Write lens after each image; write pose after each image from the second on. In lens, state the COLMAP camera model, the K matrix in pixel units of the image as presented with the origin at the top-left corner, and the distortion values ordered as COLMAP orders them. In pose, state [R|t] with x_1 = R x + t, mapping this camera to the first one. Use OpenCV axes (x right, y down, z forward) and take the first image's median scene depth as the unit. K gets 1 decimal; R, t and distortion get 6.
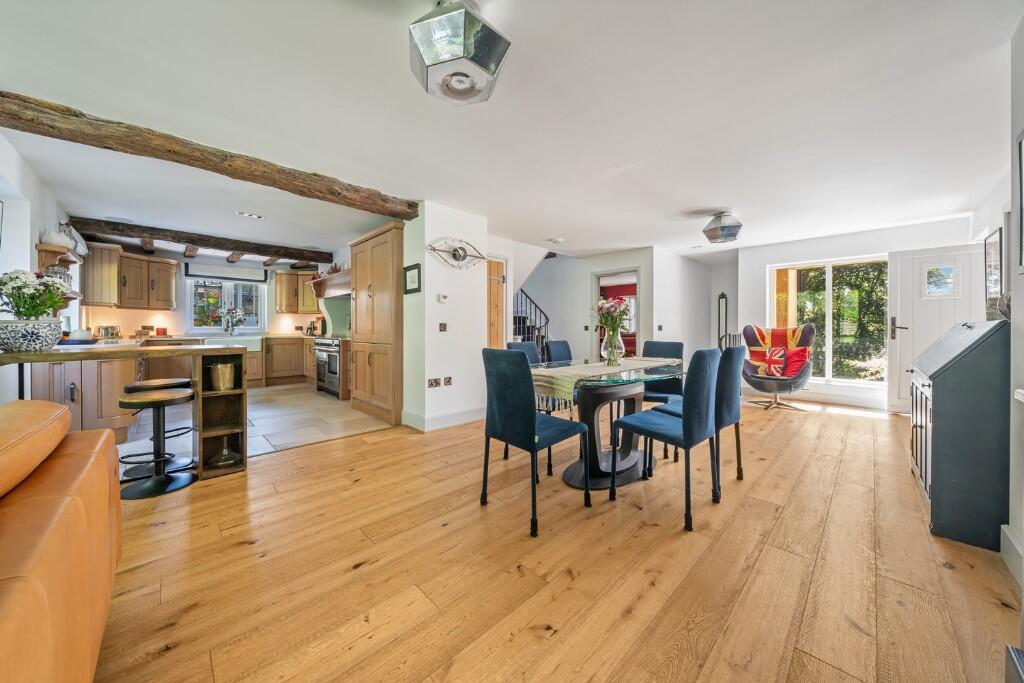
lens RADIAL K [[356.5, 0, 511.9], [0, 356.5, 331.3], [0, 0, 1]] dist [0.000605, 0.000021]
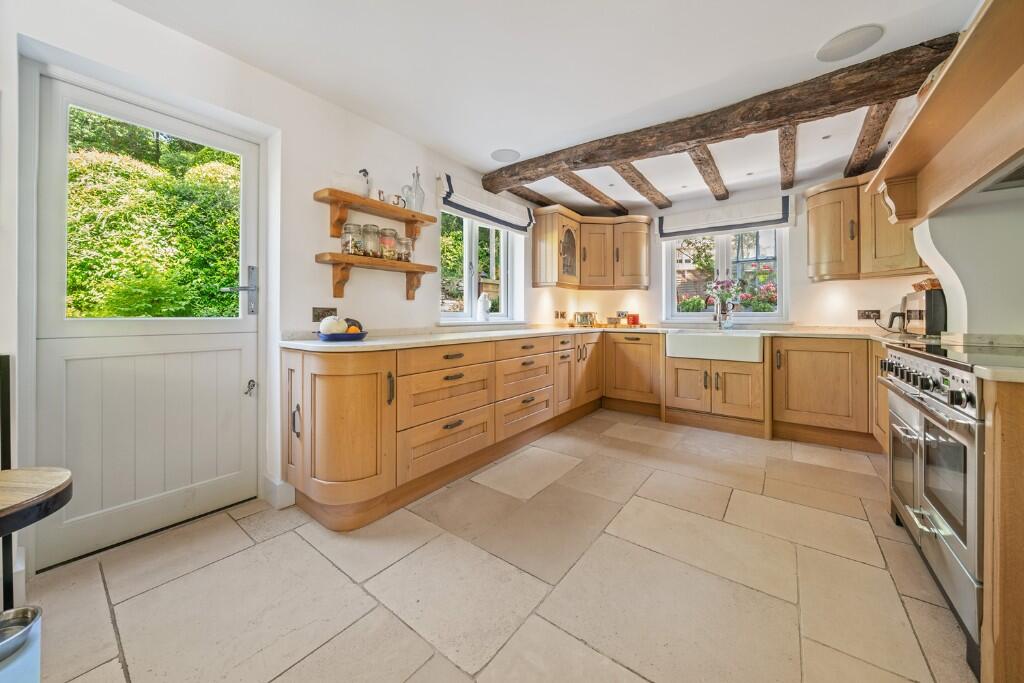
lens RADIAL K [[356.5, 0, 523.1], [0, 356.5, 313.0], [0, 0, 1]] dist [0.000605, 0.000021]
pose [[0.154916, -0.003816, -0.987920, -0.273862], [-0.006885, 0.999964, -0.004942, -0.006336], [0.987904, 0.007567, 0.154884, 0.599246]]
